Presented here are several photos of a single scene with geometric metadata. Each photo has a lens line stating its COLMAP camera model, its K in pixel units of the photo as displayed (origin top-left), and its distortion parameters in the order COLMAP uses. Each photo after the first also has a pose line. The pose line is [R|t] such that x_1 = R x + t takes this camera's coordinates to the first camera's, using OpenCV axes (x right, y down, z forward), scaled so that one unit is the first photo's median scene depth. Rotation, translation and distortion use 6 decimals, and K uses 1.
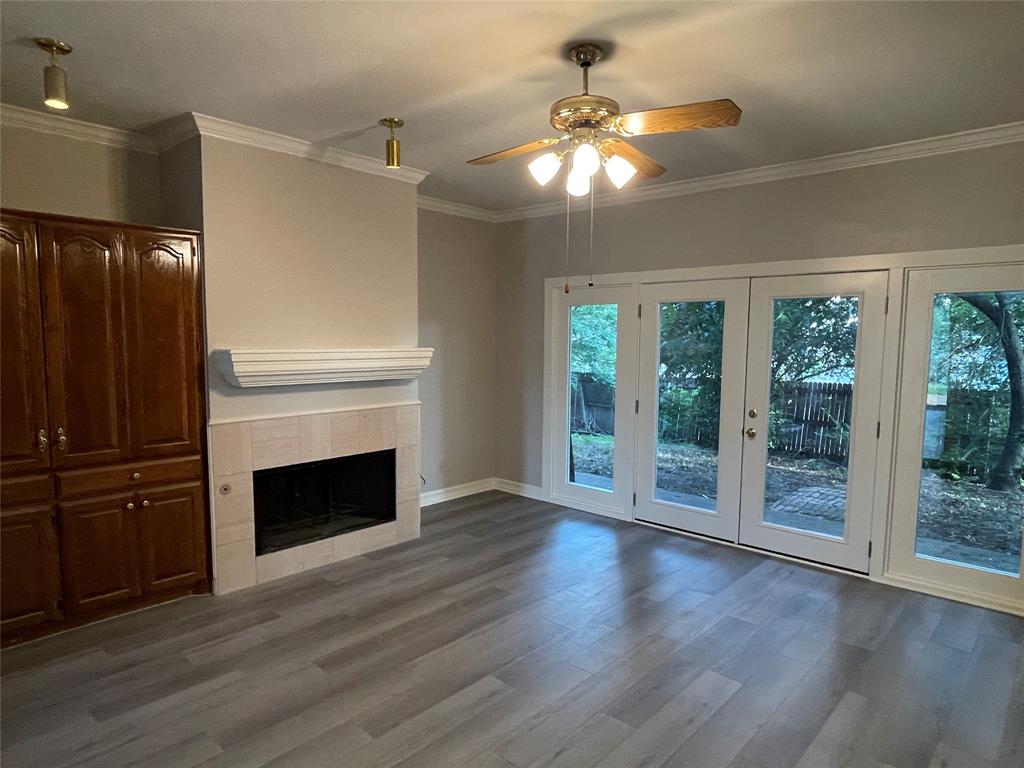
lens RADIAL K [[614.1, 0, 510.0], [0, 614.1, 385.4], [0, 0, 1]] dist [-0.012151, -0.004067]
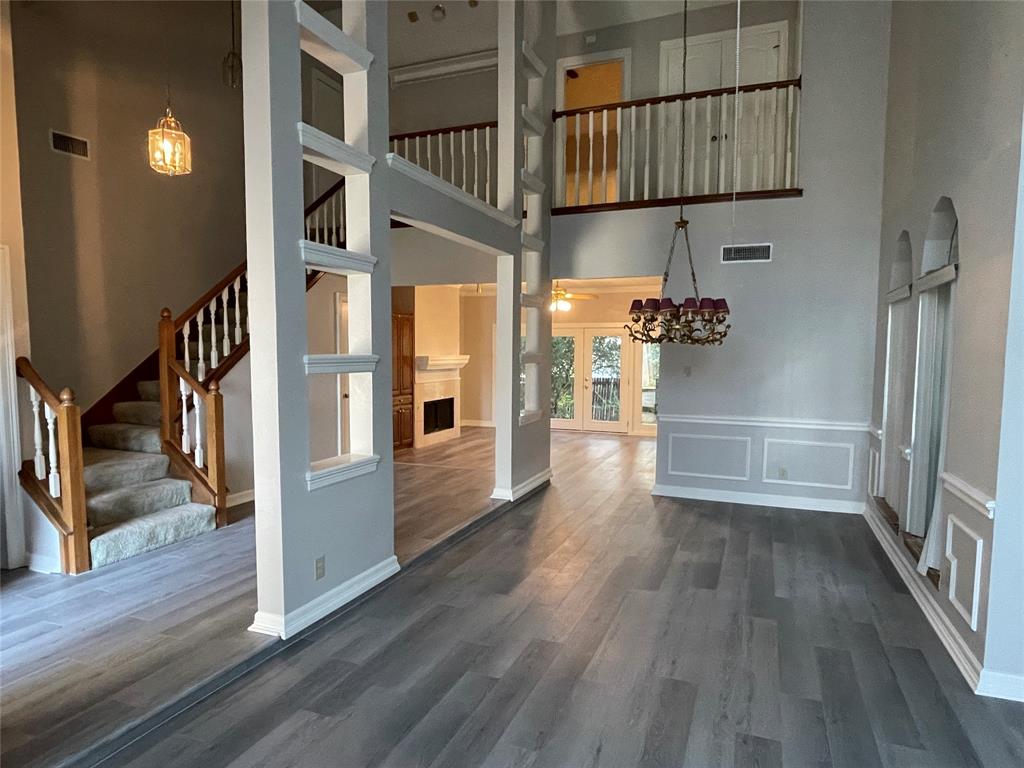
lens RADIAL K [[614.1, 0, 511.4], [0, 614.1, 388.6], [0, 0, 1]] dist [-0.012151, -0.004067]
pose [[0.929313, -0.030713, 0.368013, -1.016891], [0.039111, 0.999116, -0.015382, 0.134163], [-0.367215, 0.028688, 0.929694, -1.546003]]
